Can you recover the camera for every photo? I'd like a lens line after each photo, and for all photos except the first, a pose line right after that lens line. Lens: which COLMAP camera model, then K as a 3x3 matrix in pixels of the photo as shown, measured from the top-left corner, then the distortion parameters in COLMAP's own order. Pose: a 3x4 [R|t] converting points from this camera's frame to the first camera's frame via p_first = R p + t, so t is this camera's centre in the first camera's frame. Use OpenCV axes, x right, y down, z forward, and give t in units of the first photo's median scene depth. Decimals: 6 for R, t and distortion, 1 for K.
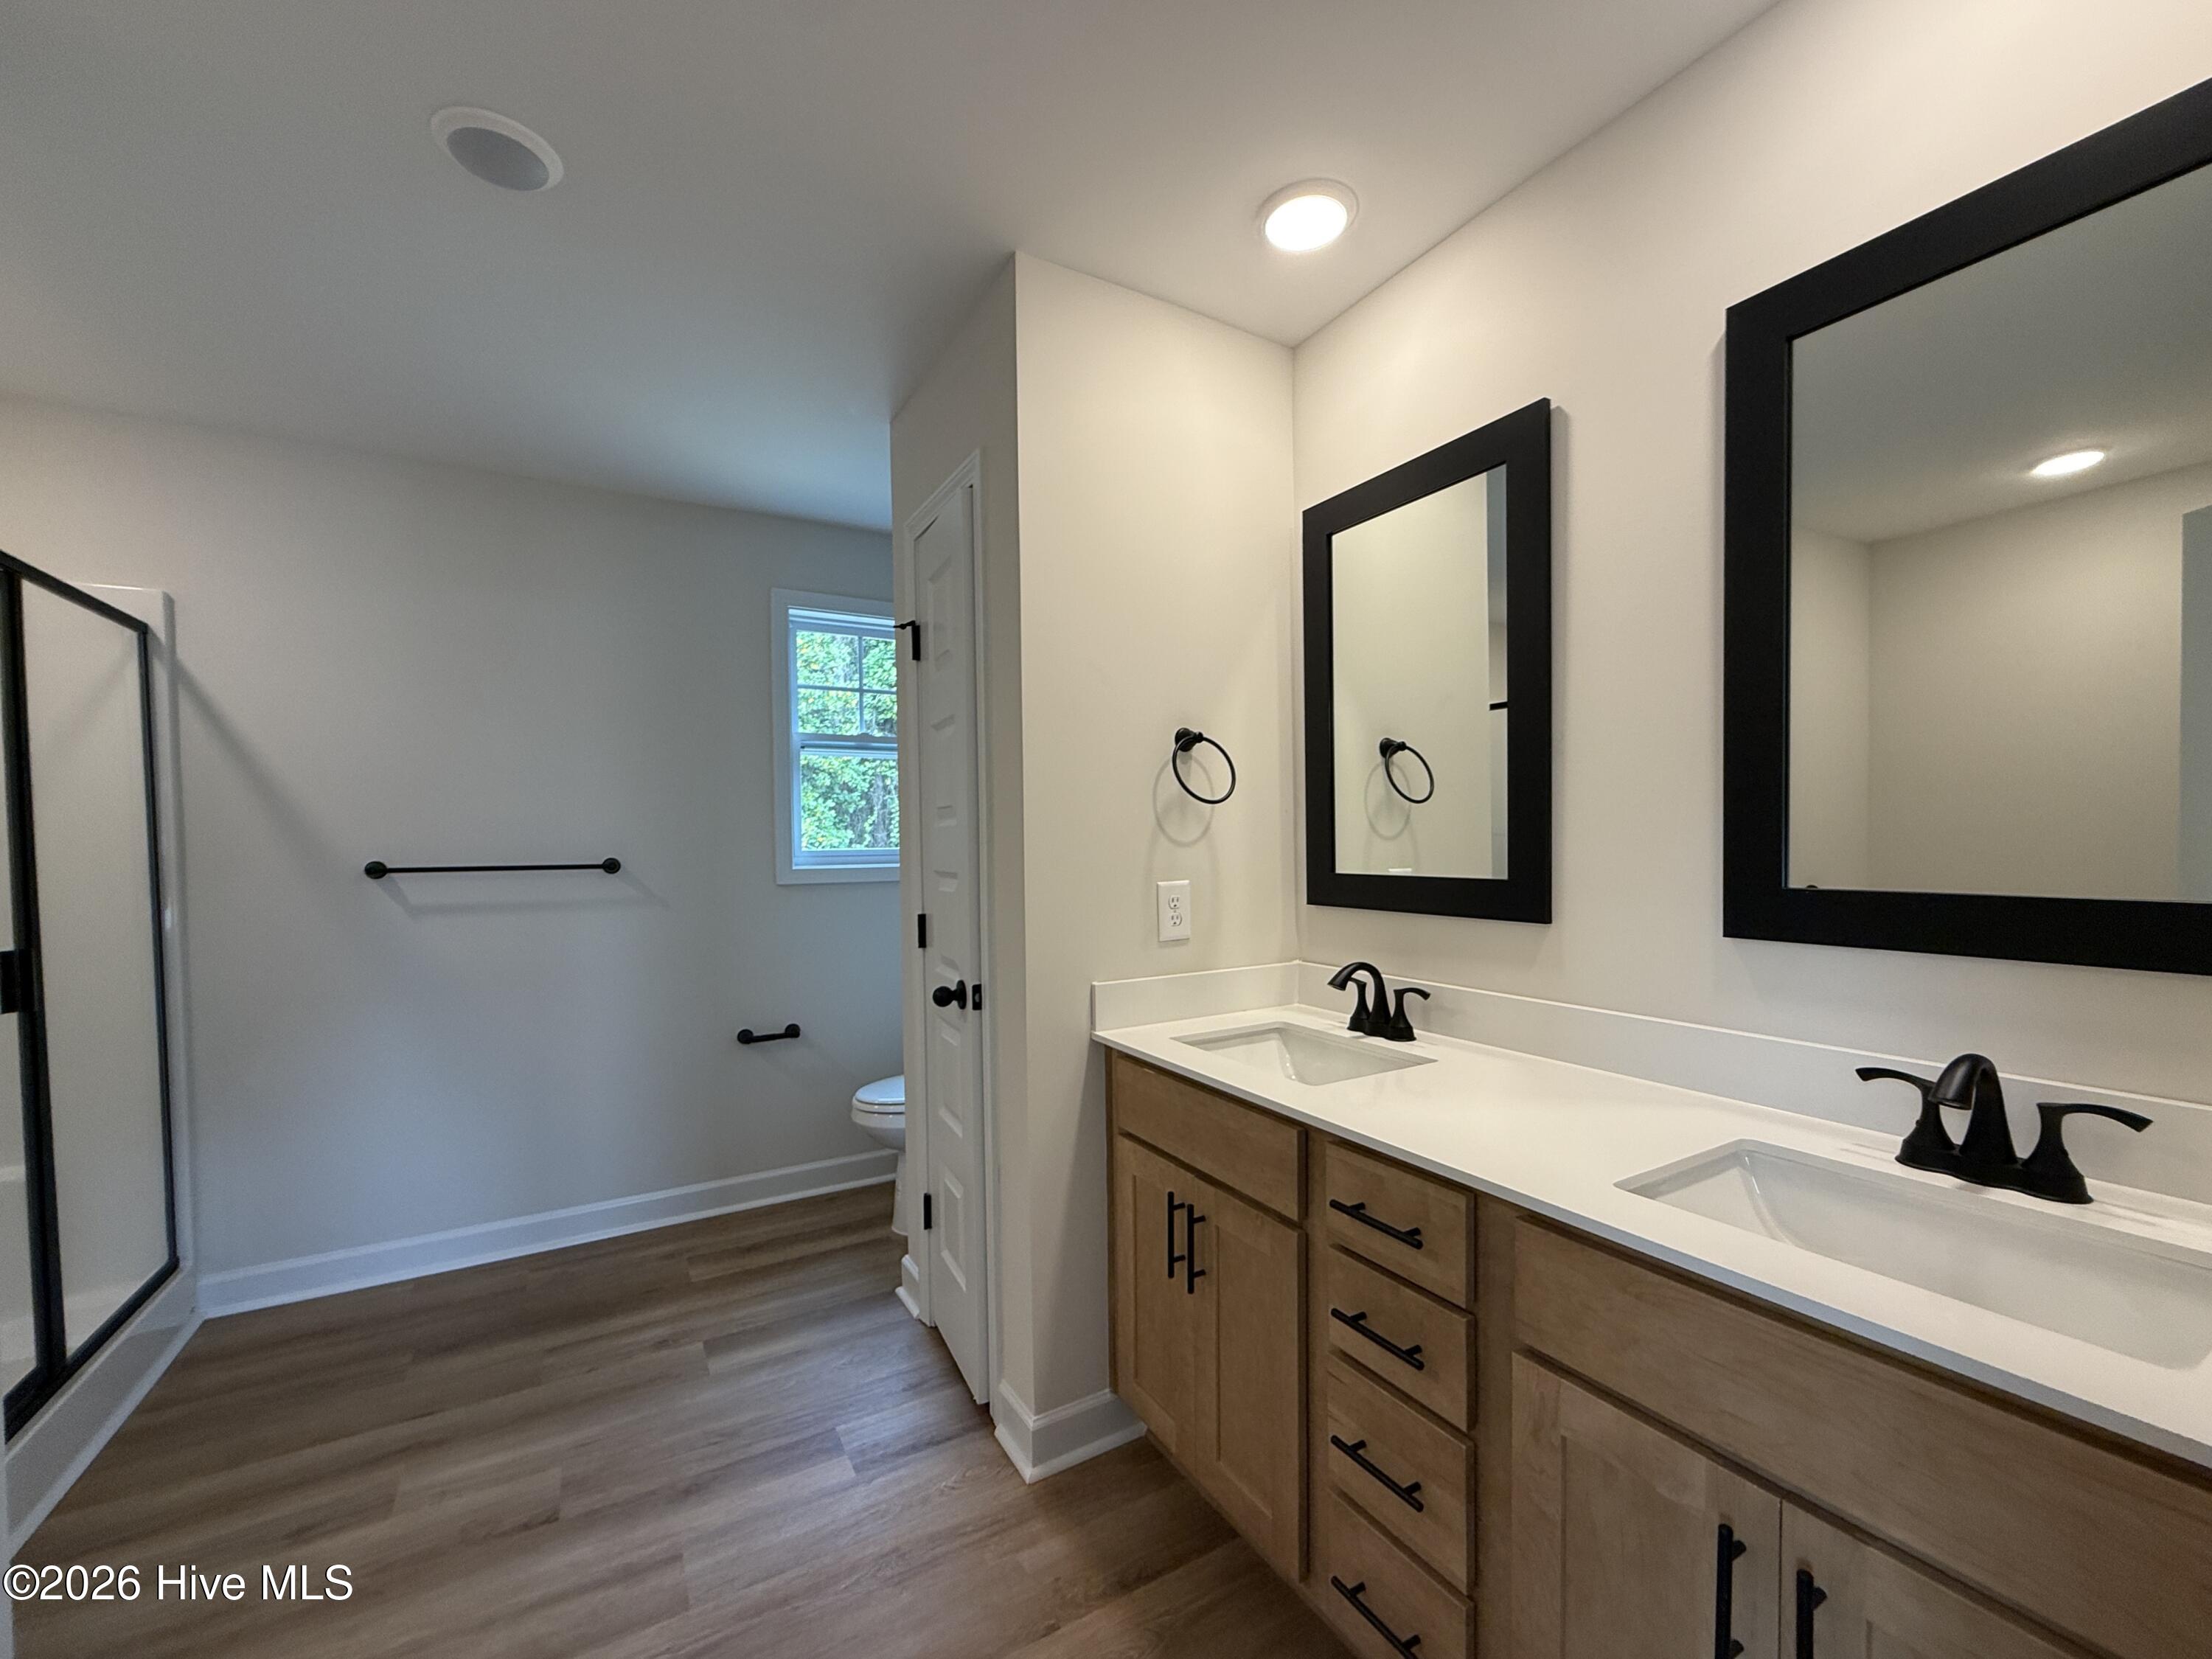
lens RADIAL K [[890.4, 0, 1106.0], [0, 890.4, 829.5], [0, 0, 1]] dist [-0.000321, -0.000019]
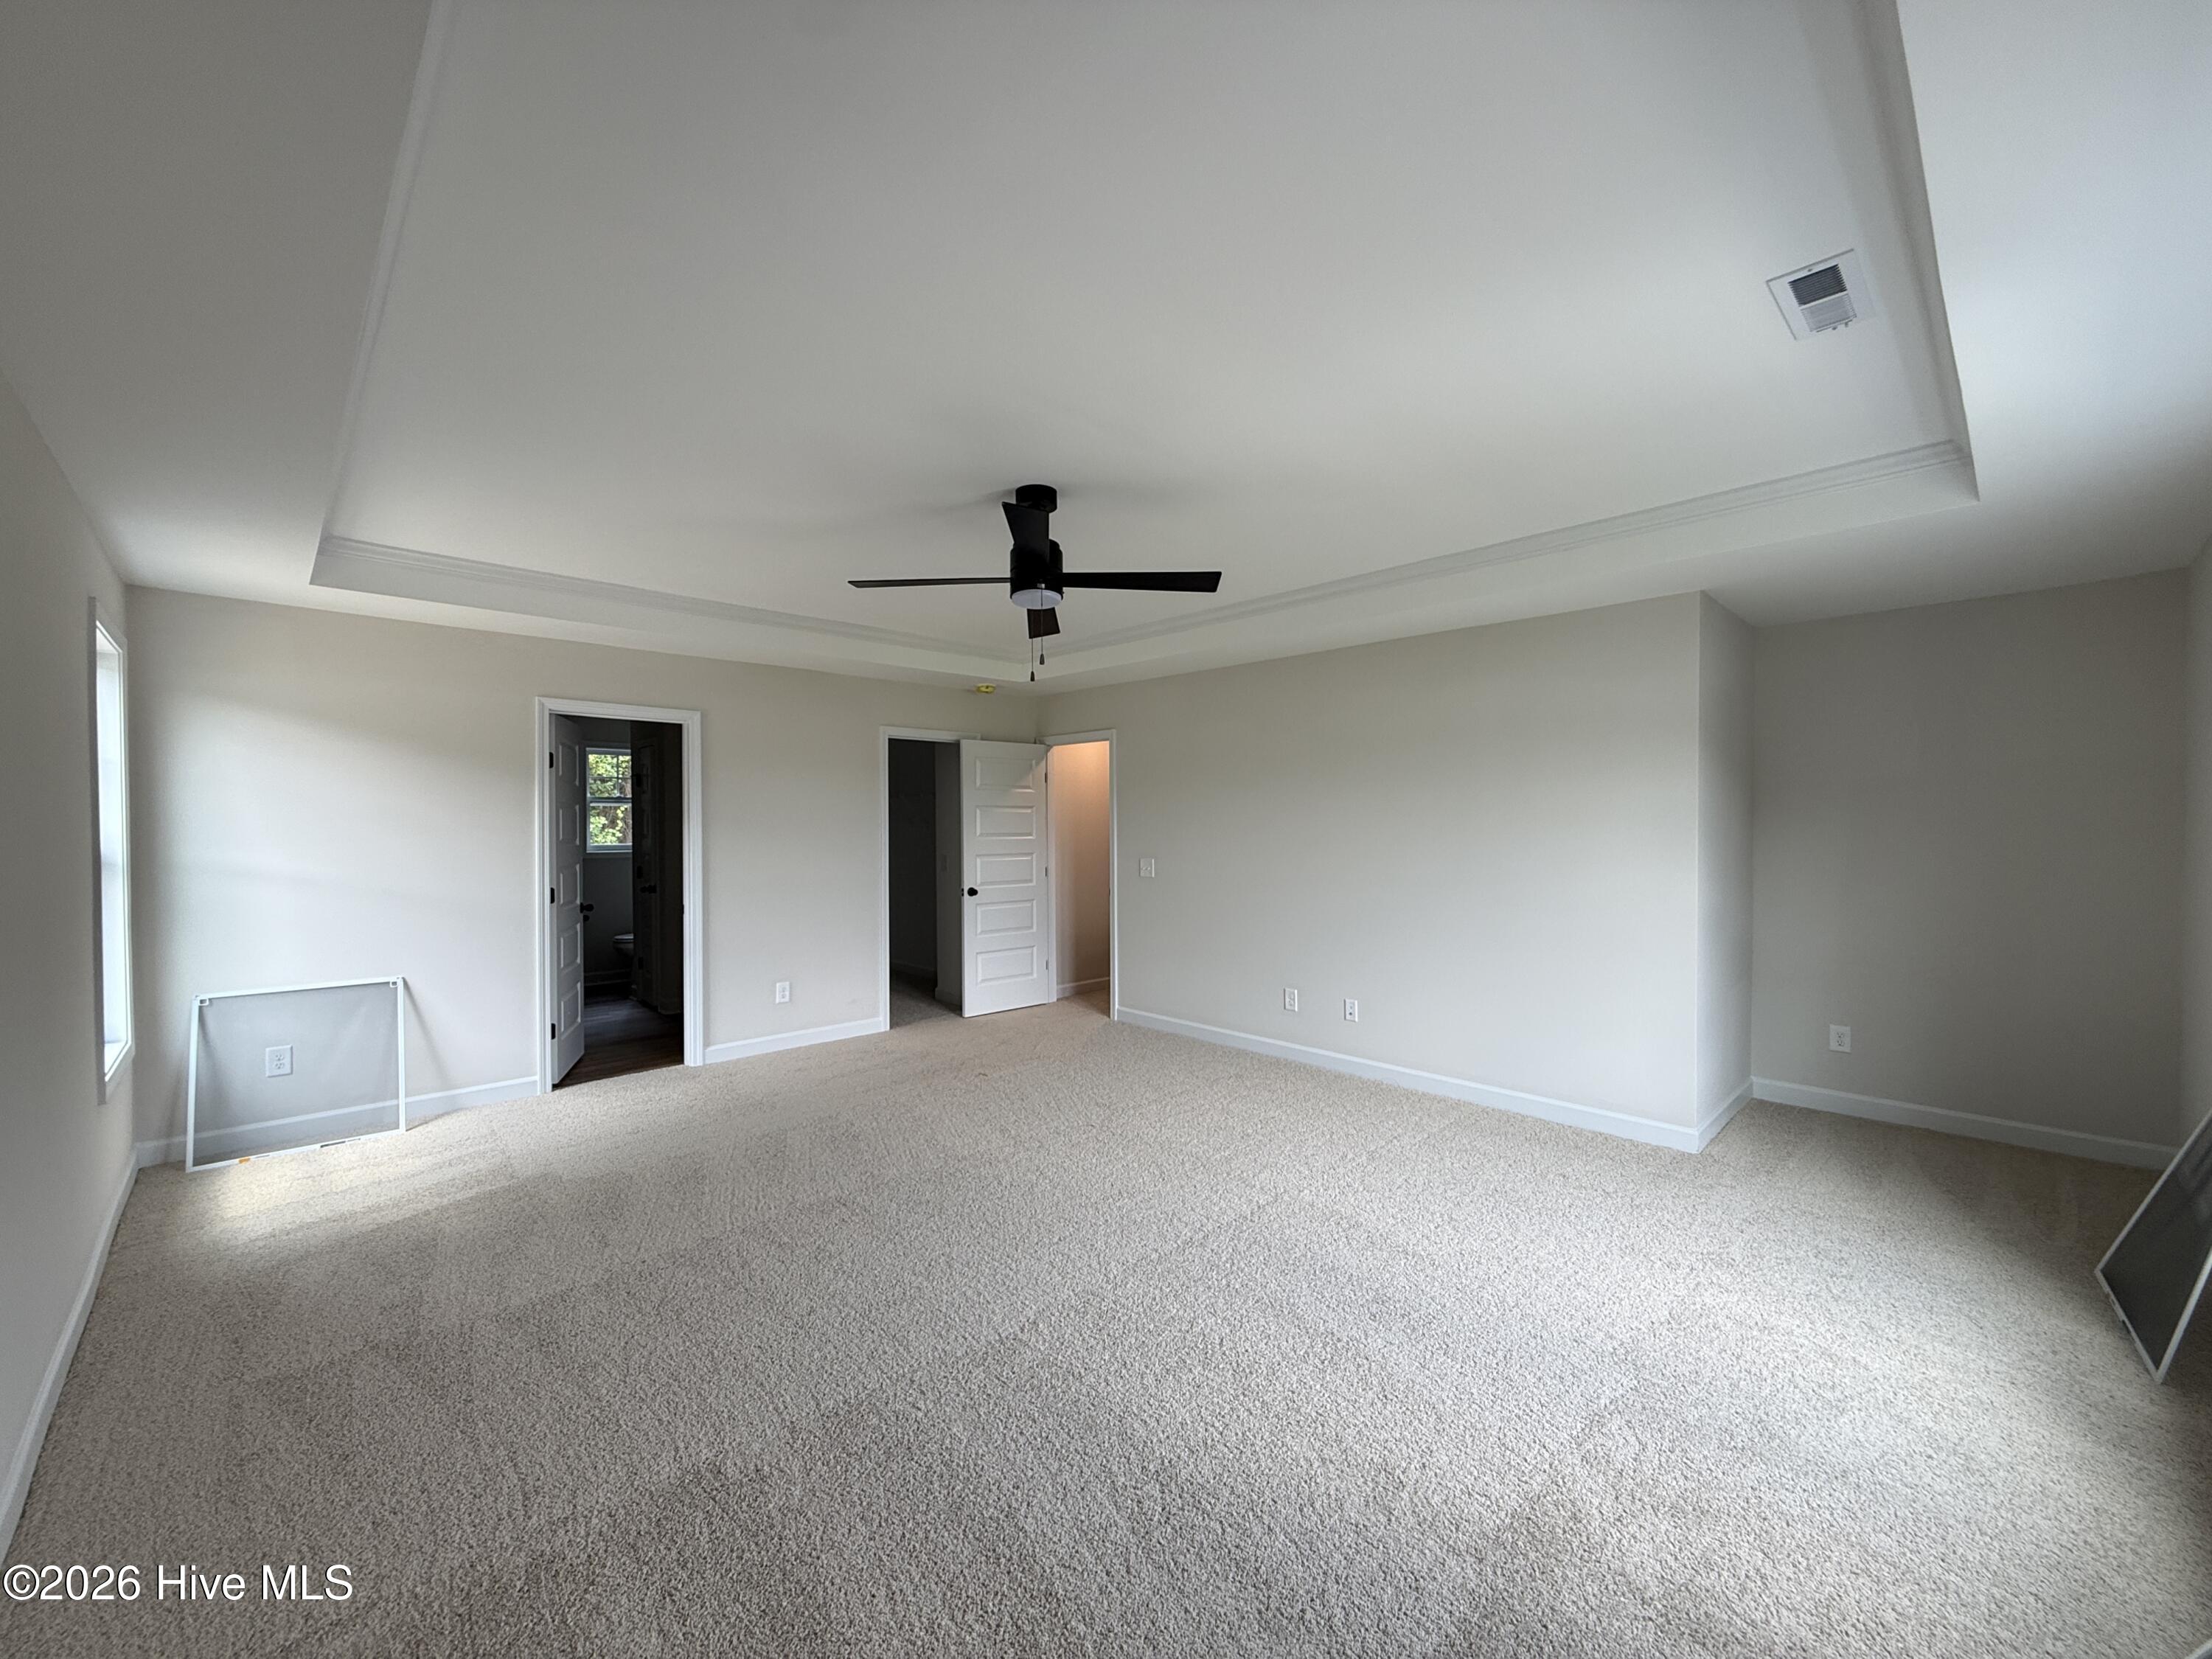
lens RADIAL K [[890.4, 0, 1106.0], [0, 890.4, 829.5], [0, 0, 1]] dist [-0.000321, -0.000019]
pose [[0.971652, 0.018957, 0.235653, 0.121212], [-0.022807, 0.999647, 0.013625, -0.022273], [-0.235312, -0.018613, 0.971742, -0.450684]]
